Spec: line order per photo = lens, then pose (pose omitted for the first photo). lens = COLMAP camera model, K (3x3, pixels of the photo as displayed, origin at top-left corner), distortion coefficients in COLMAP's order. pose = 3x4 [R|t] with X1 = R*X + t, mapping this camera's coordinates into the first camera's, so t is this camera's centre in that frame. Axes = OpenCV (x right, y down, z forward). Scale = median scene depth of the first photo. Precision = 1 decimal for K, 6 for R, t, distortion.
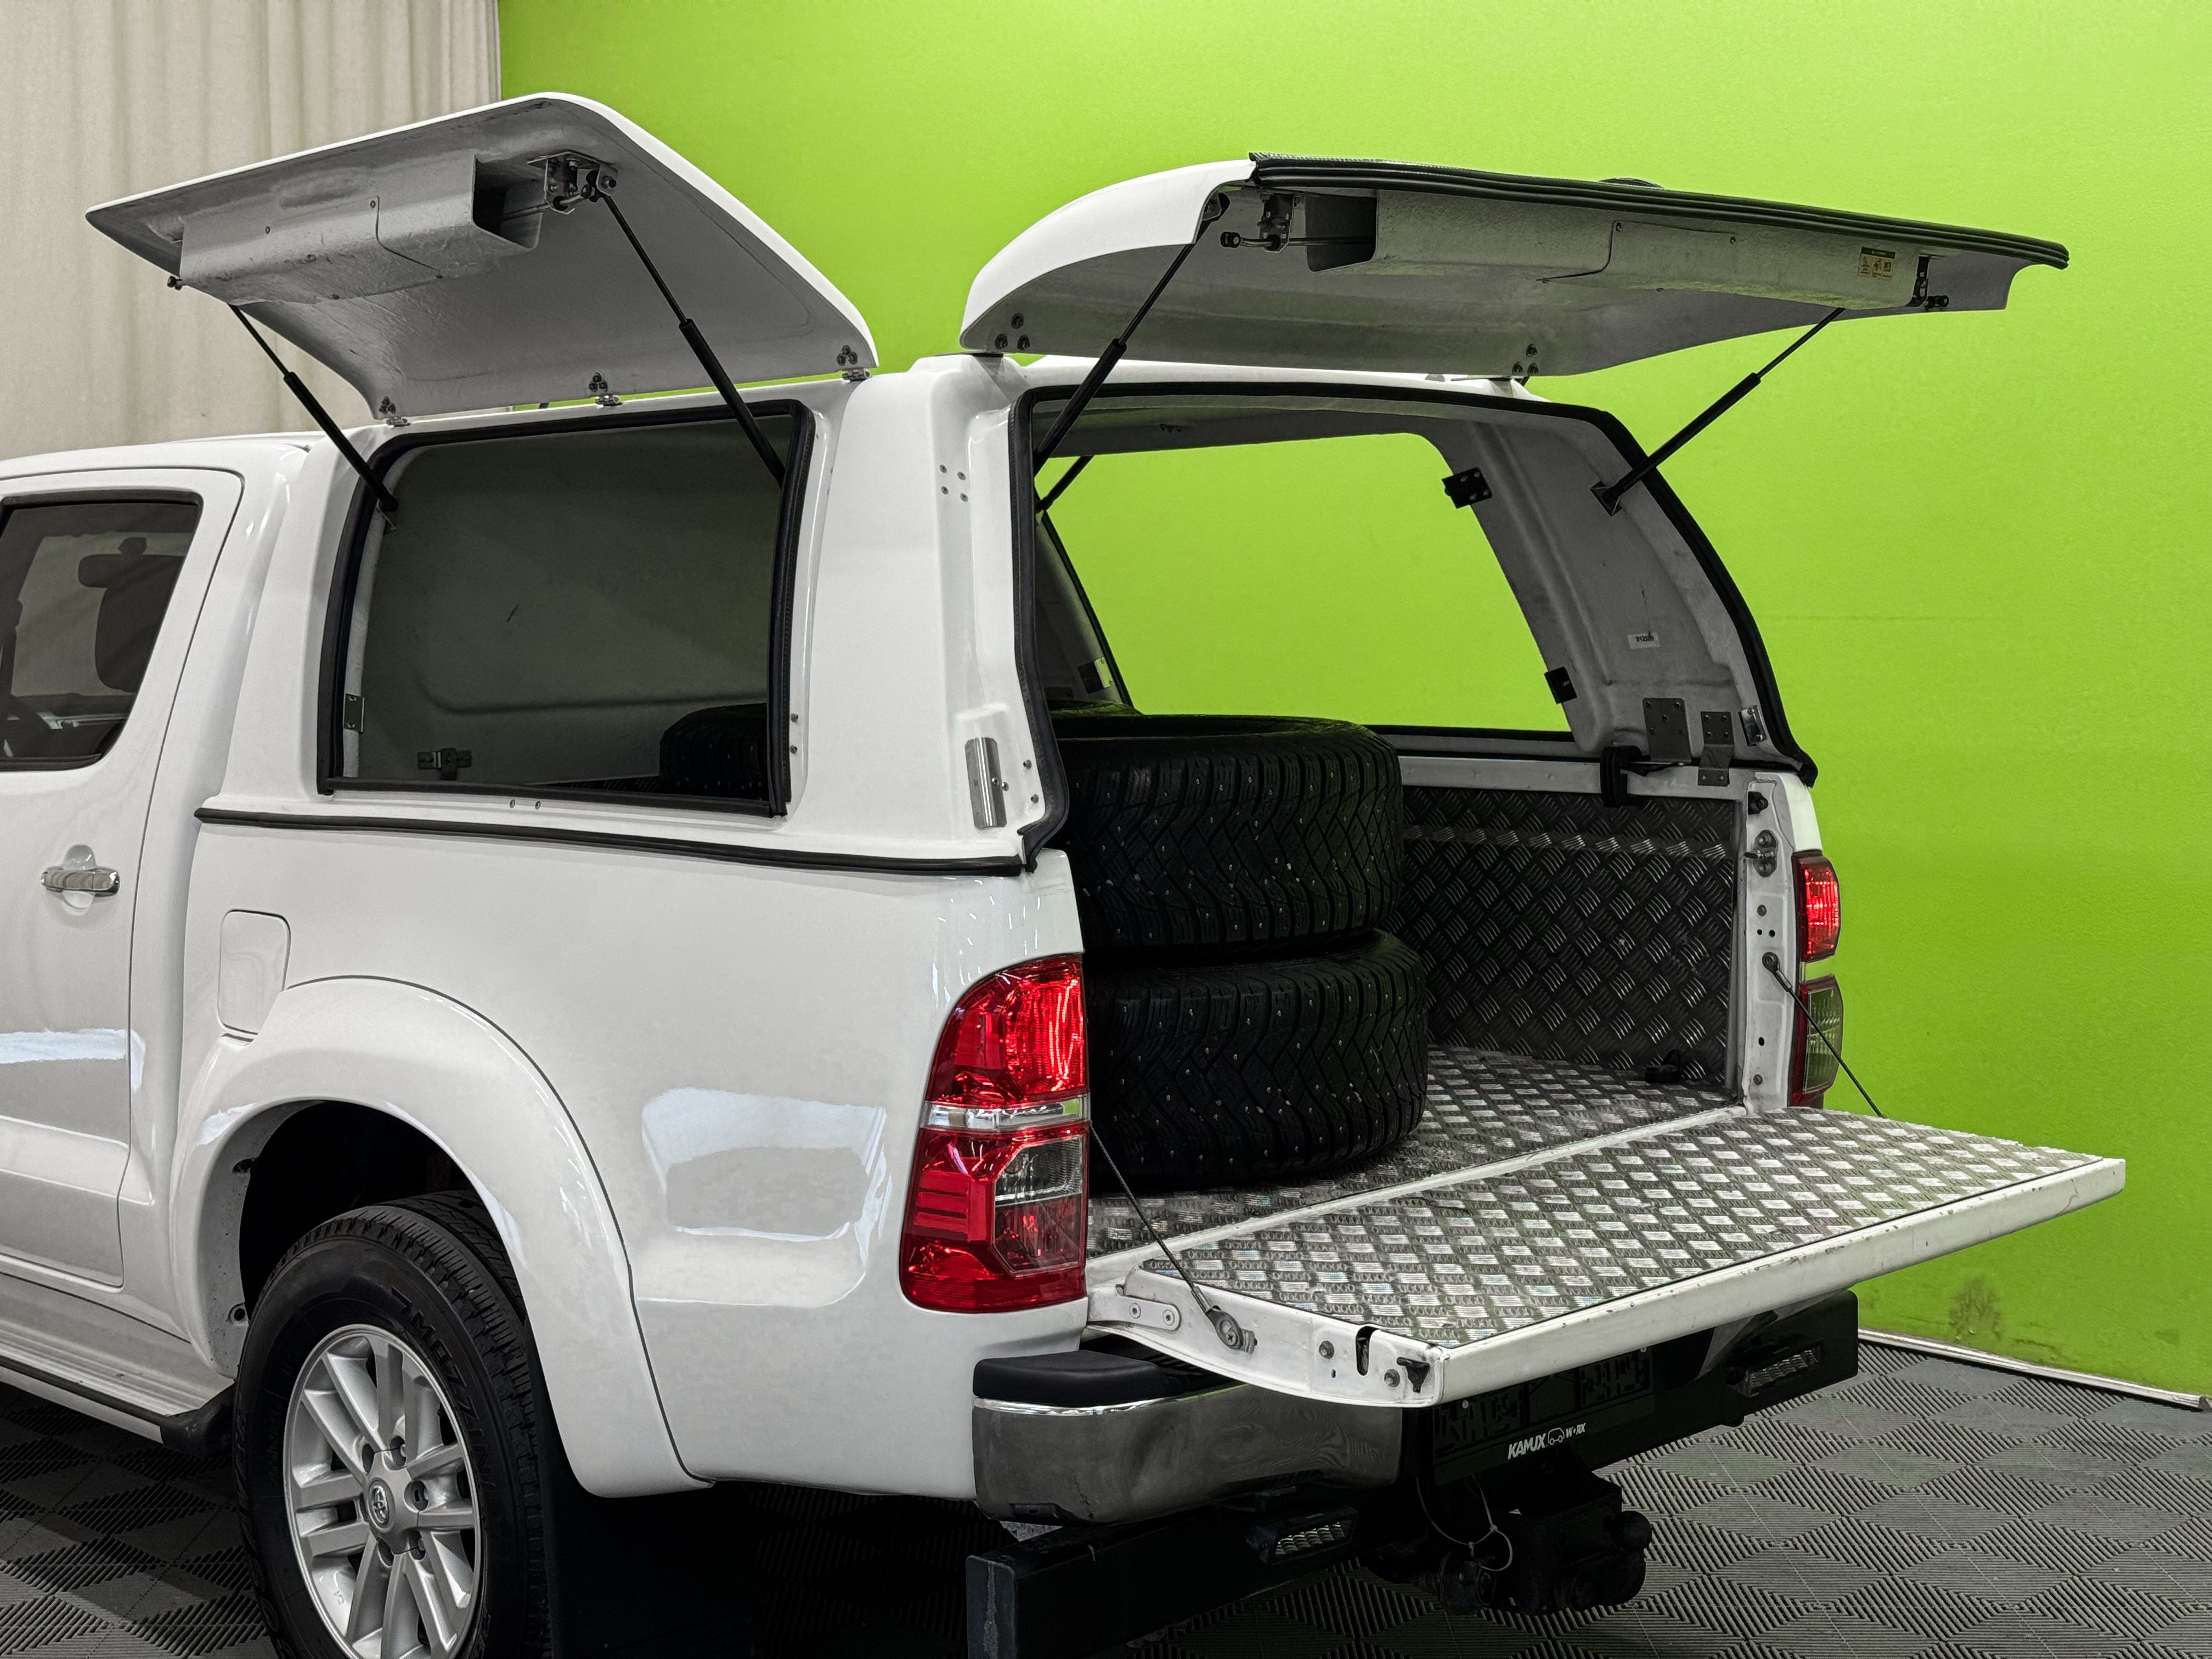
lens RADIAL K [[3092.0, 0, 1106.0], [0, 3092.0, 829.5], [0, 0, 1]] dist [0.151818, -0.312002]
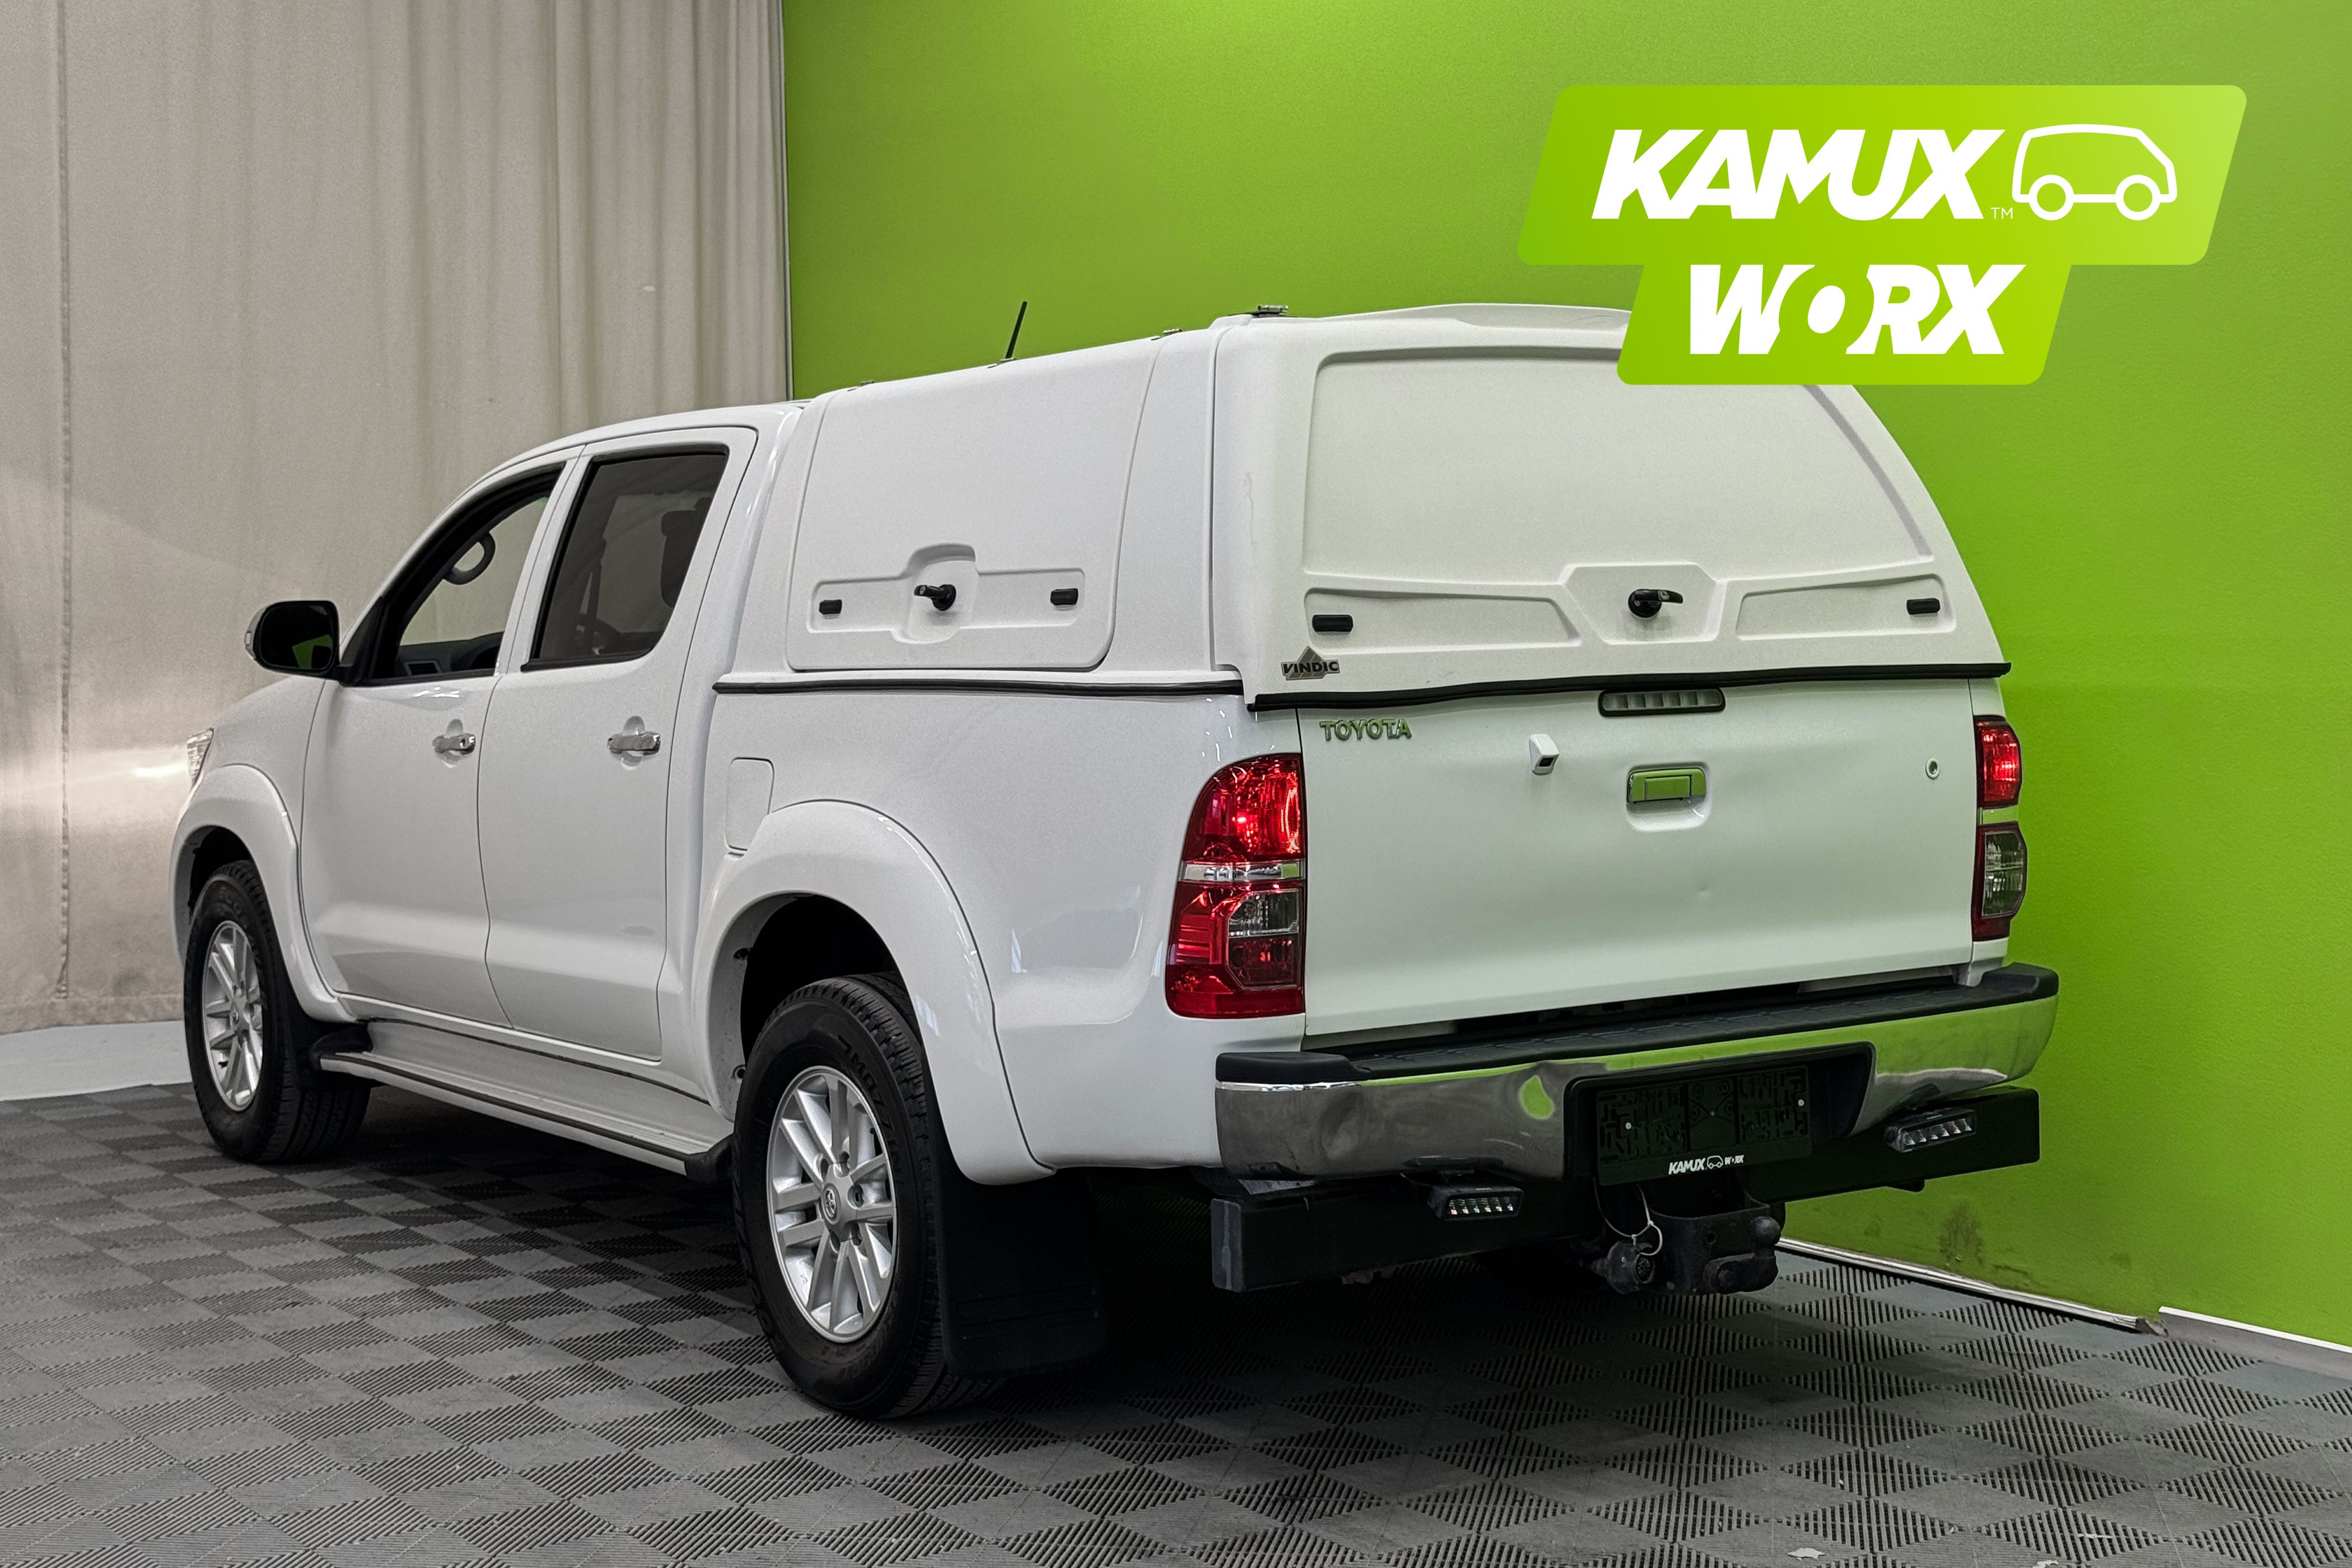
lens RADIAL K [[3378.8, 0, 1185.8], [0, 3378.8, 745.3], [0, 0, 1]] dist [0.110497, 0.042980]
pose [[0.981527, 0.003977, -0.191282, 0.186646], [-0.010988, 0.999305, -0.035607, 0.073650], [0.191007, 0.037051, 0.980889, -0.374923]]
